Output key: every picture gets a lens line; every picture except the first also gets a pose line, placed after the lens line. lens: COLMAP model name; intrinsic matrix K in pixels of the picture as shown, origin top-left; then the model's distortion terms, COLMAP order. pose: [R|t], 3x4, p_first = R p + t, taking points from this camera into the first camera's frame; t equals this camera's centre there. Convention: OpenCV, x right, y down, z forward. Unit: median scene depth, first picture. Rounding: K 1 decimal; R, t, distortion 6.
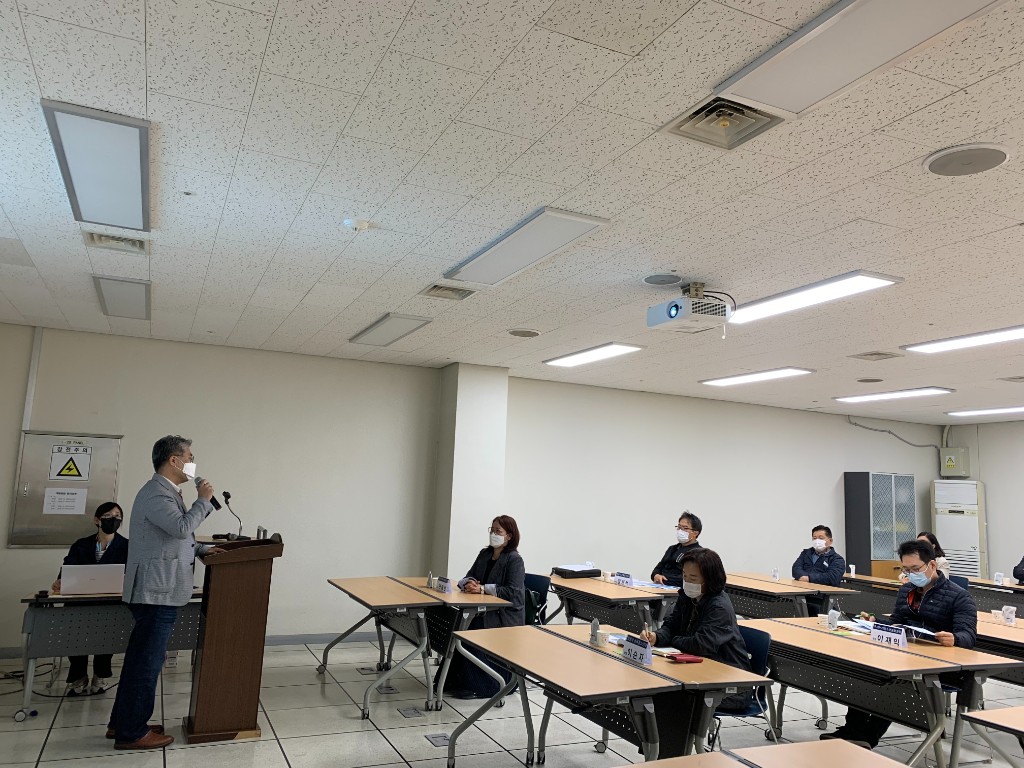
lens RADIAL K [[789.0, 0, 512.0], [0, 789.0, 384.0], [0, 0, 1]] dist [0.024589, -0.006839]
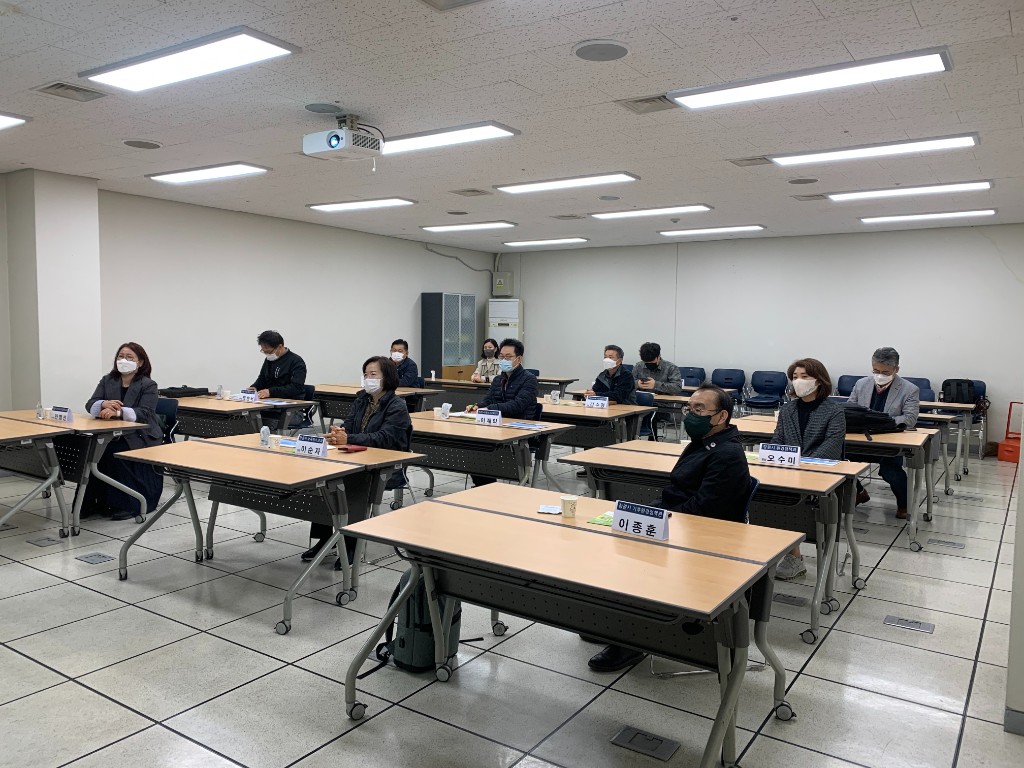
lens RADIAL K [[769.1, 0, 512.0], [0, 769.1, 384.0], [0, 0, 1]] dist [0.047146, -0.077794]
pose [[0.856185, -0.067580, 0.512230, -0.107796], [-0.049076, 0.976289, 0.210834, -0.002878], [-0.514333, -0.205651, 0.832568, -0.043942]]
